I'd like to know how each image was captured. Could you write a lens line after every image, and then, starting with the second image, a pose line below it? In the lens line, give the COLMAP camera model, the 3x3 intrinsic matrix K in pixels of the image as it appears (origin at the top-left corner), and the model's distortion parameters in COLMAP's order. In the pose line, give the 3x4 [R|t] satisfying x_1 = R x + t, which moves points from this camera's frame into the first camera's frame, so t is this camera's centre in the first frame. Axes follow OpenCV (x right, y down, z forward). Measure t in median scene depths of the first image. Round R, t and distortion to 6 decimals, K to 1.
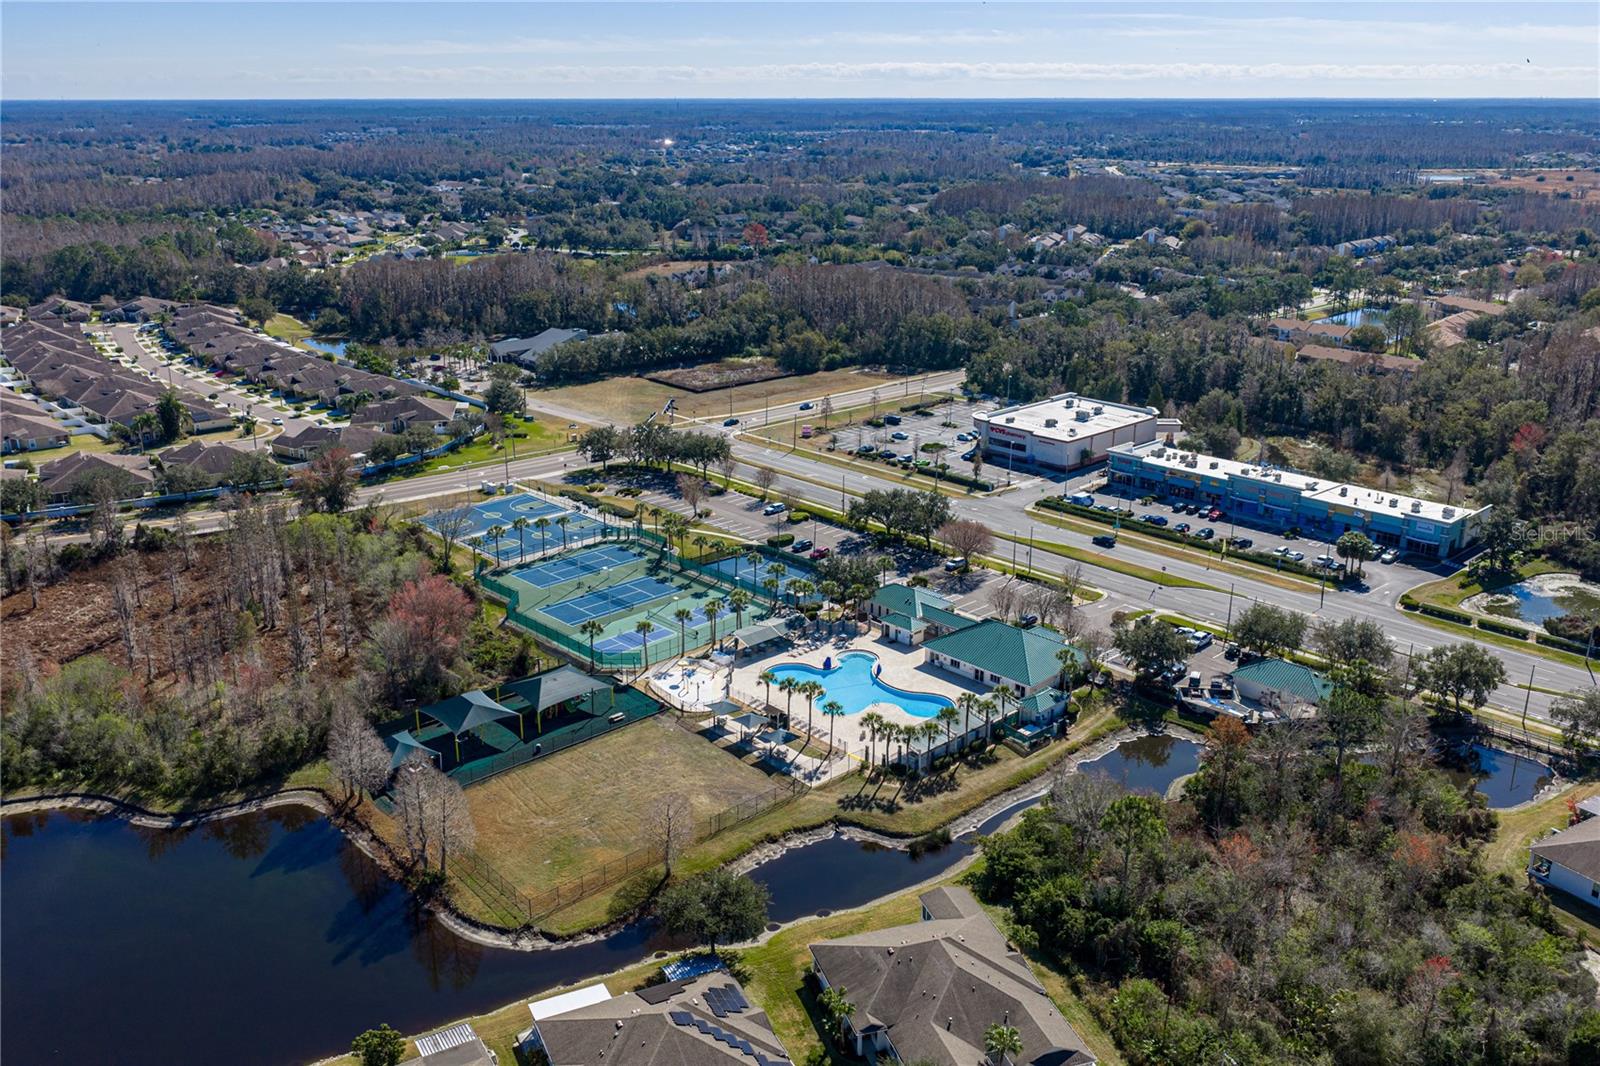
lens RADIAL K [[1344.7, 0, 800.0], [0, 1344.7, 533.0], [0, 0, 1]] dist [0.025331, -0.055359]
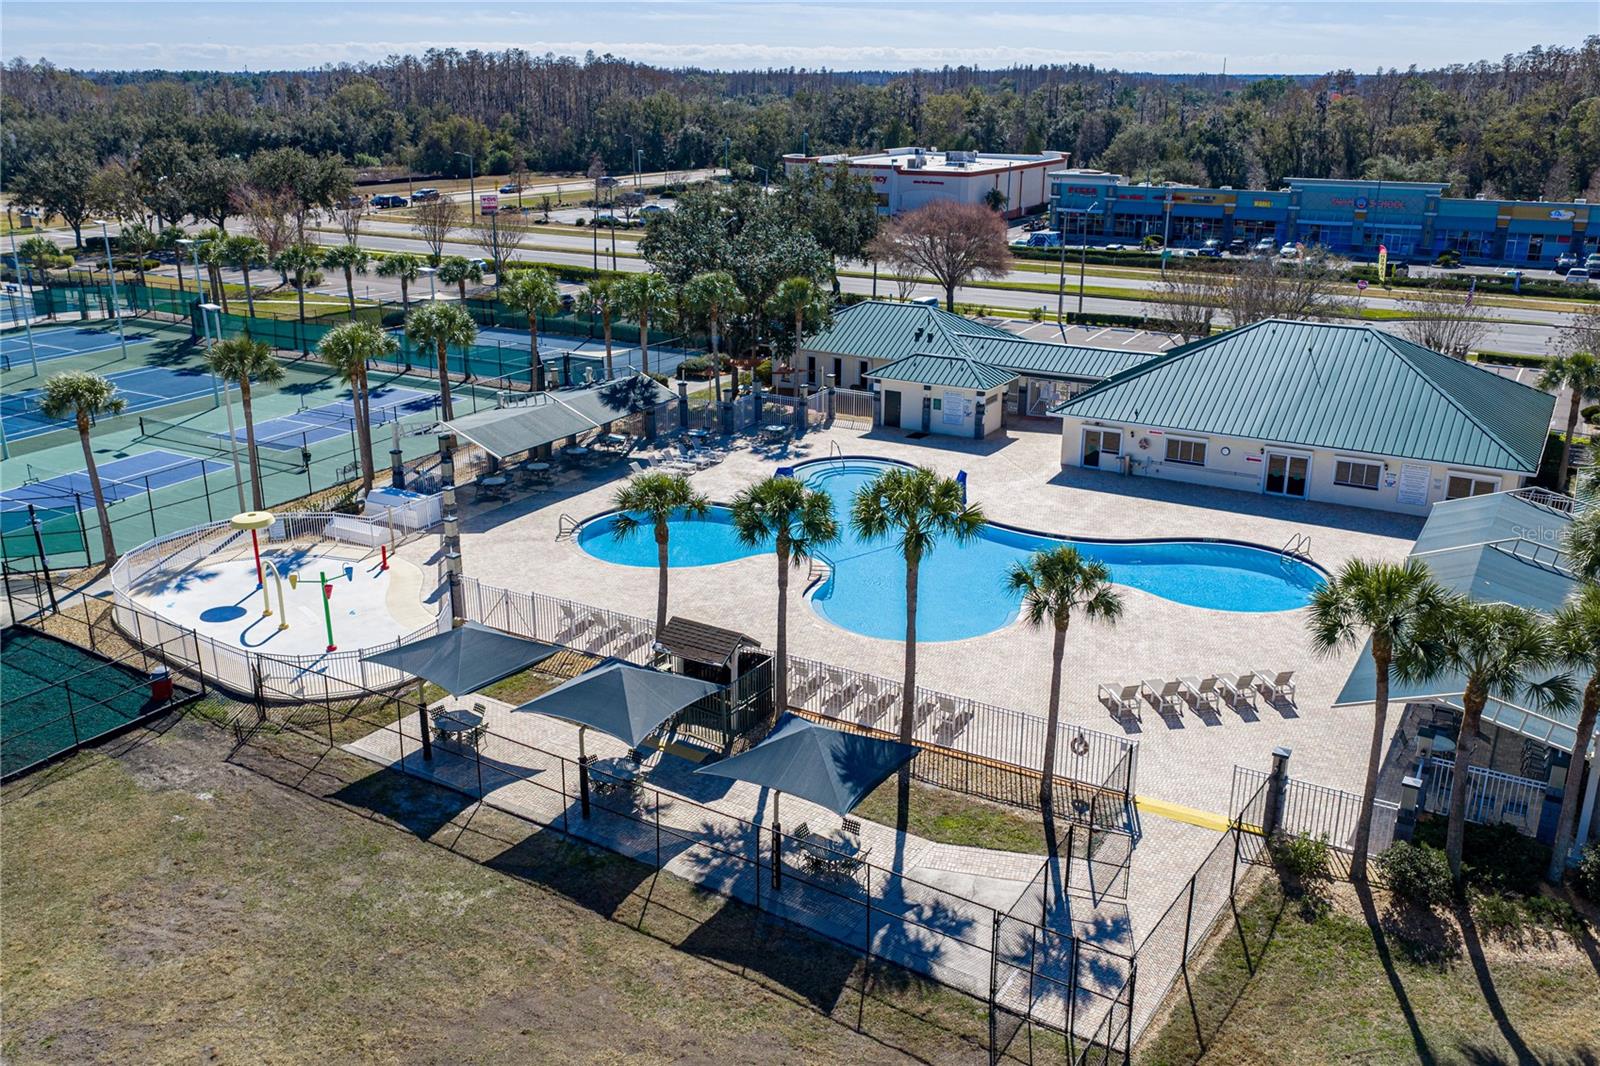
lens RADIAL K [[1358.9, 0, 800.0], [0, 1358.9, 533.0], [0, 0, 1]] dist [0.030311, -0.062421]
pose [[0.960486, -0.087767, 0.264126, -0.054191], [0.085073, 0.996140, 0.021646, 0.098485], [-0.265007, 0.001679, 0.964245, 0.698066]]
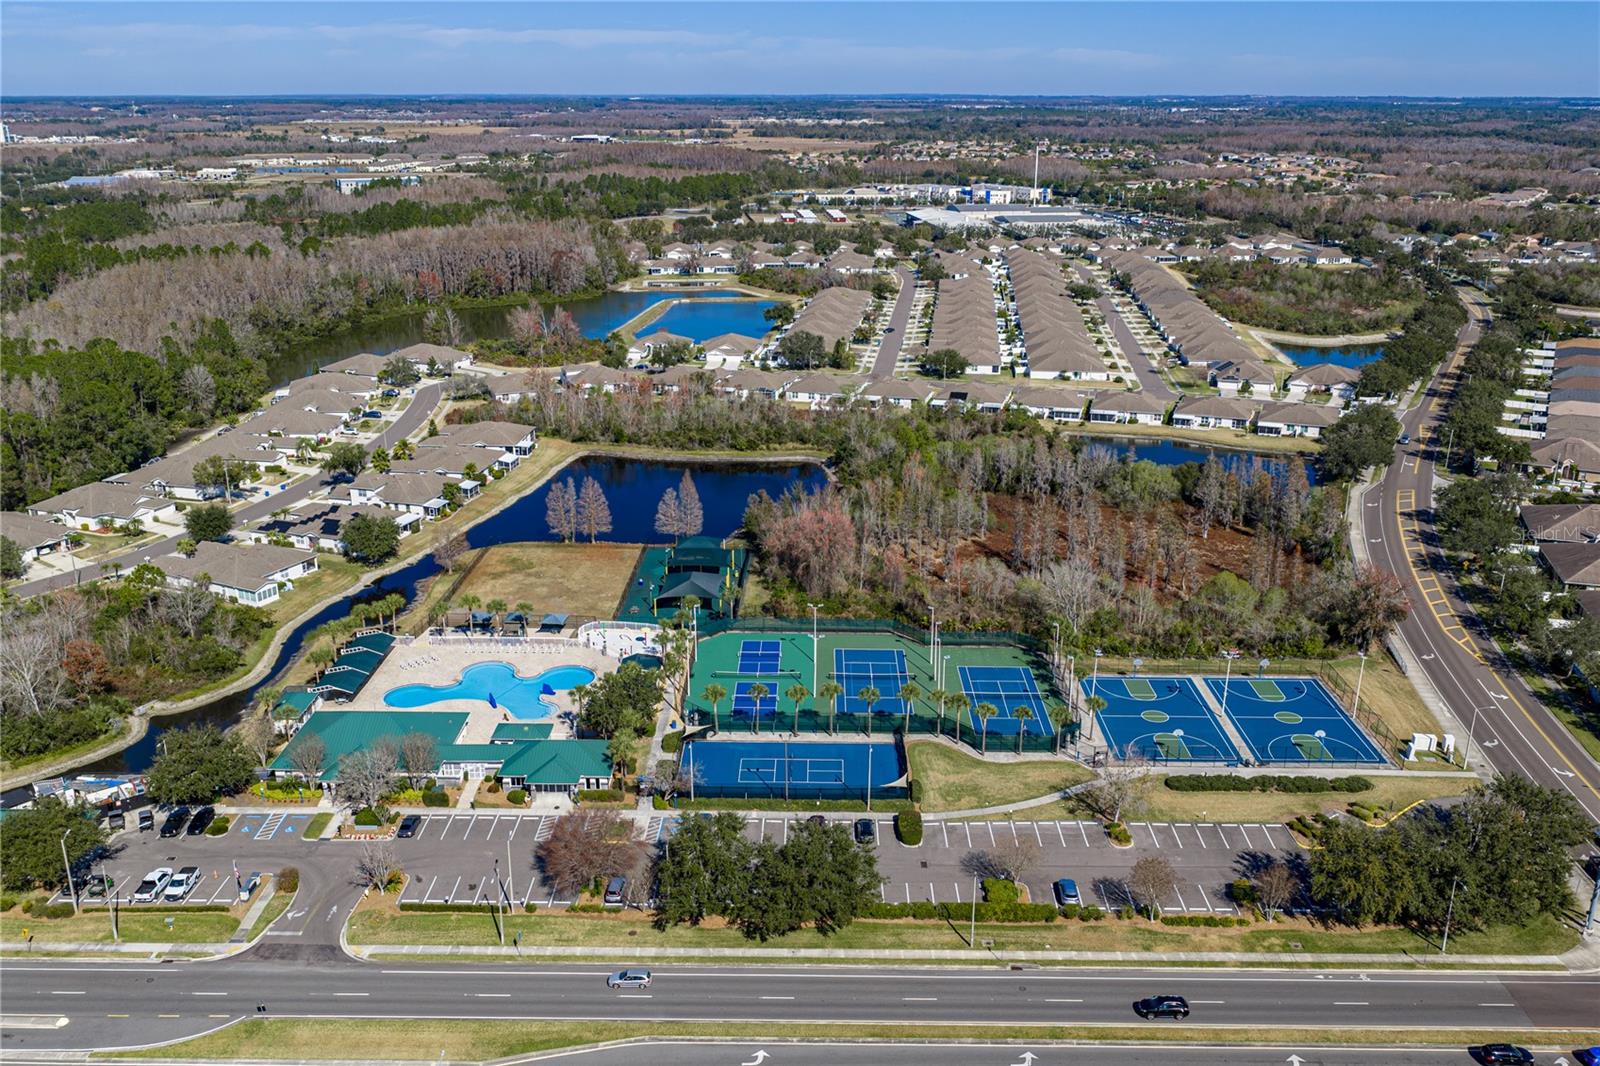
lens RADIAL K [[1344.7, 0, 800.0], [0, 1344.7, 533.0], [0, 0, 1]] dist [0.025331, -0.055359]
pose [[-0.697595, 0.223198, -0.680841, 0.508268], [-0.223124, 0.835318, 0.502454, -0.502617], [0.680865, 0.502421, -0.532913, 1.542719]]
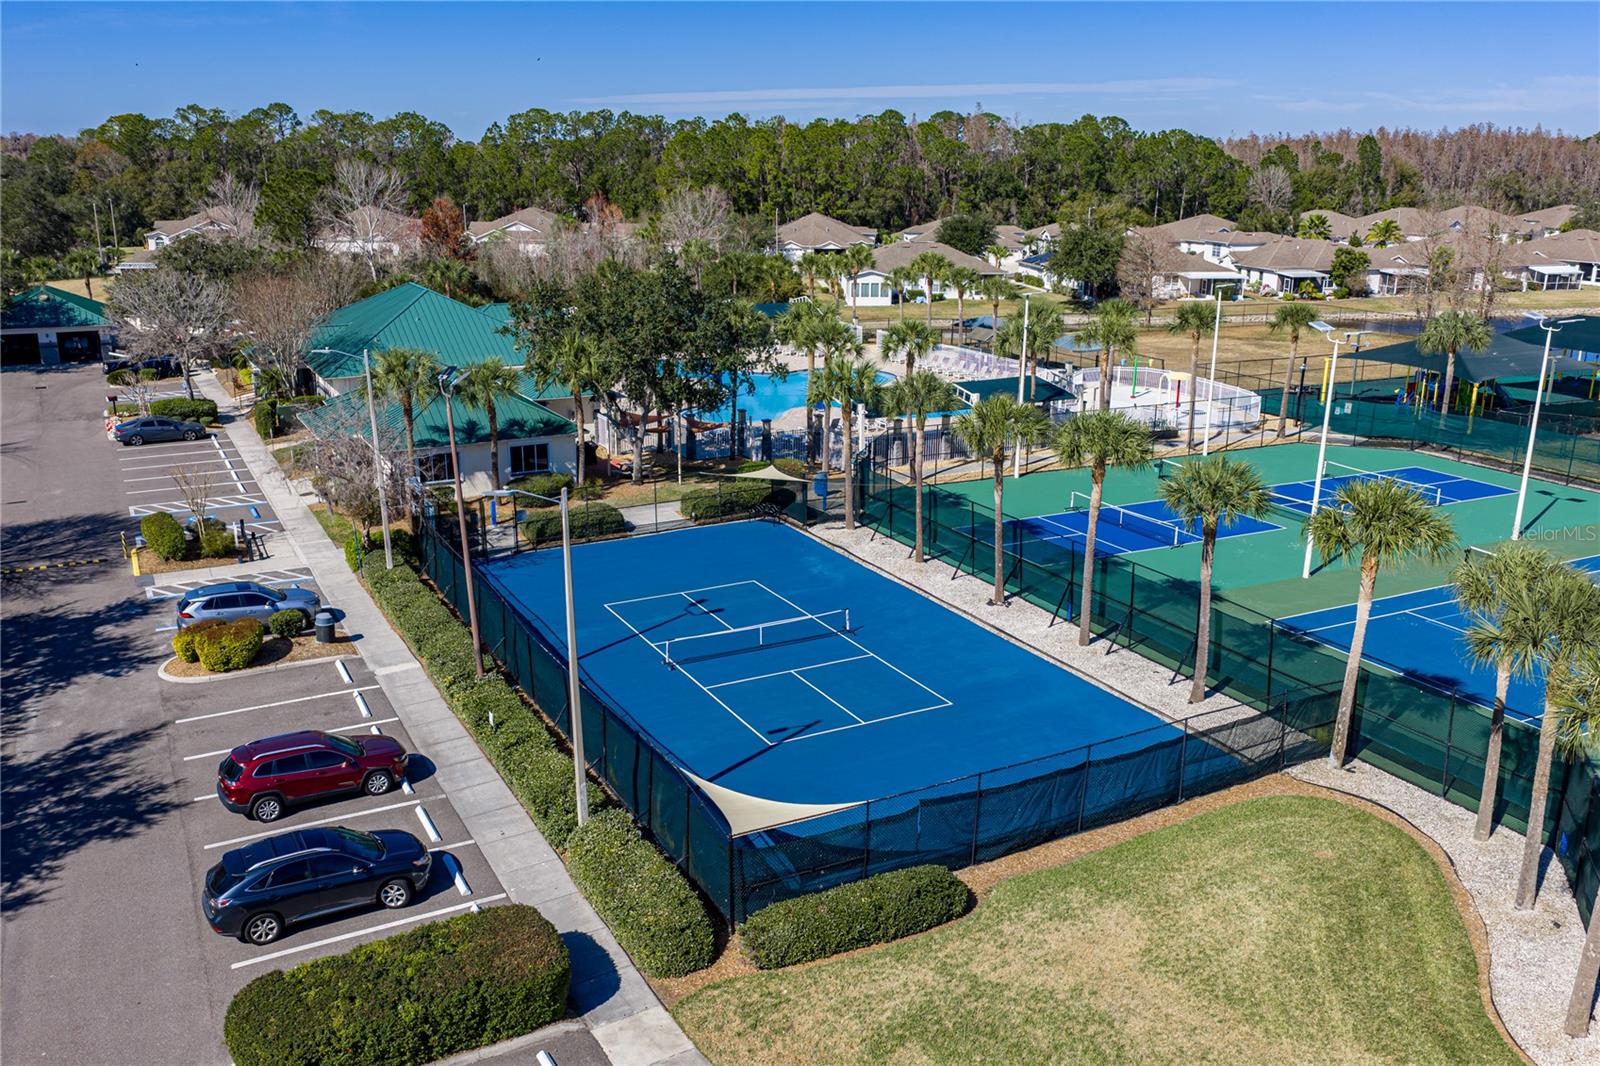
lens RADIAL K [[1335.2, 0, 800.0], [0, 1335.2, 533.0], [0, 0, 1]] dist [0.010898, -0.017624]
pose [[-0.964817, -0.076216, 0.251635, -0.078569], [0.076745, 0.833749, 0.546785, -0.091106], [-0.251474, 0.546859, -0.798565, 1.325953]]
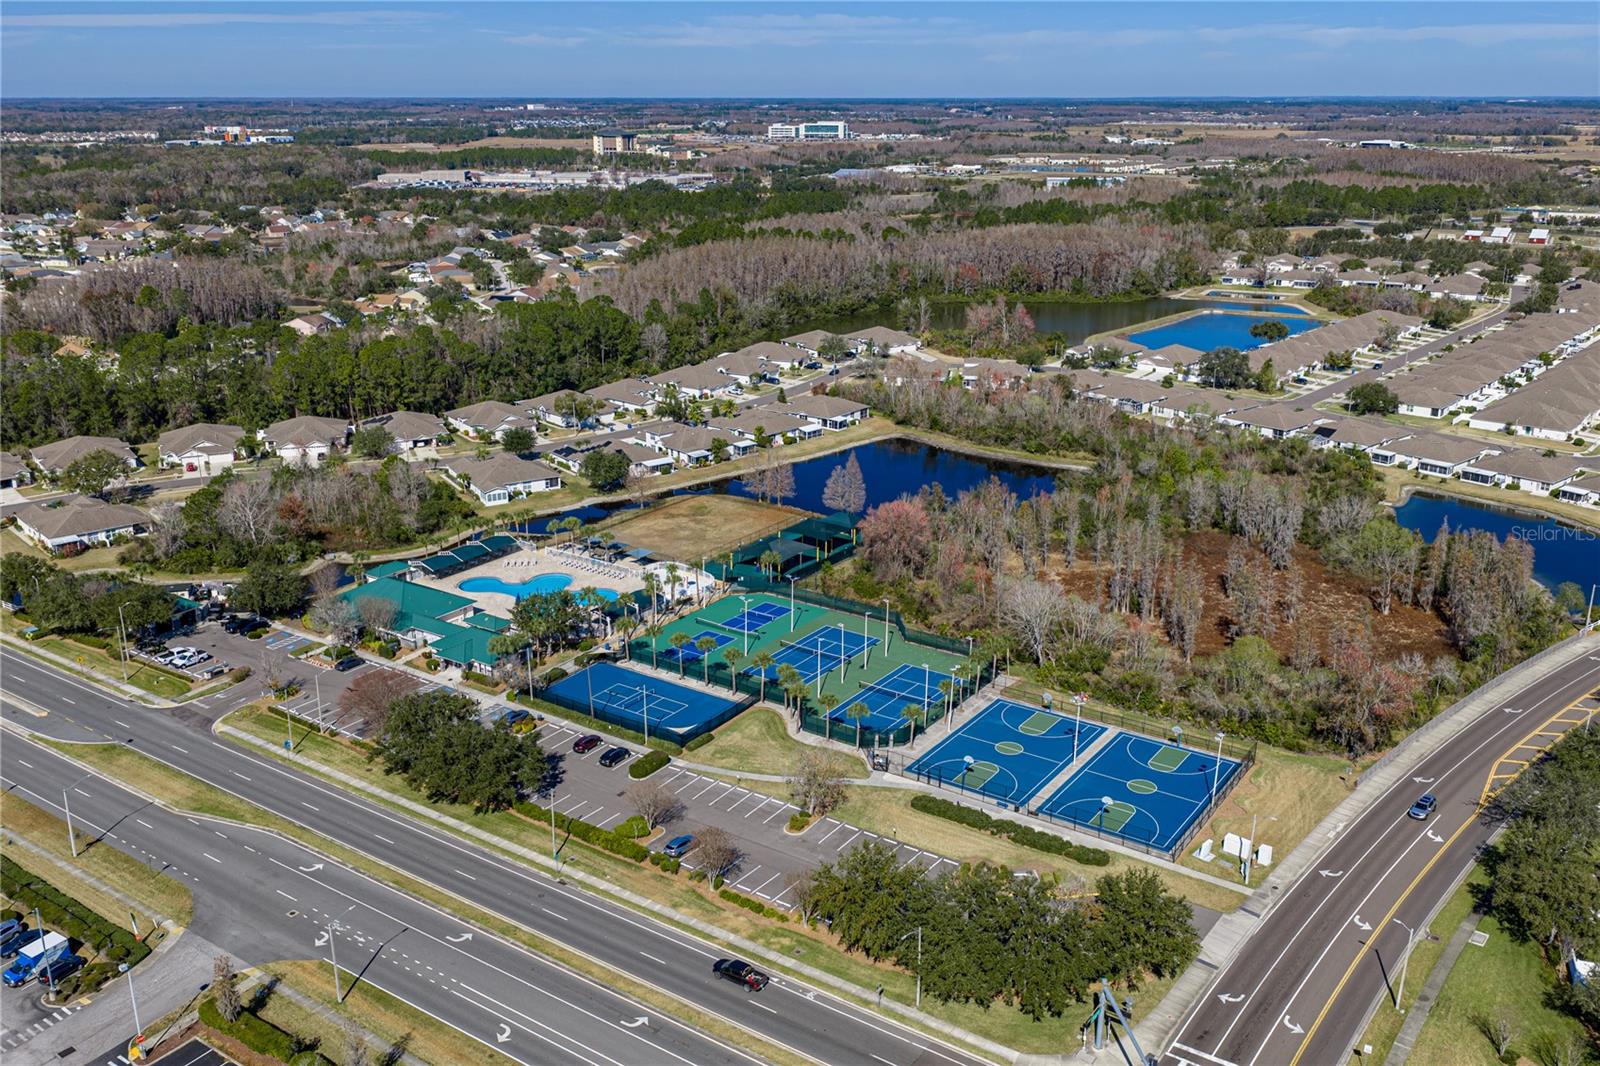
lens RADIAL K [[1358.9, 0, 800.0], [0, 1358.9, 533.0], [0, 0, 1]] dist [0.030311, -0.062421]
pose [[-0.977803, 0.066109, -0.198825, 0.048799], [-0.063323, 0.811311, 0.581176, -0.608796], [0.199730, 0.580865, -0.789116, 1.865624]]
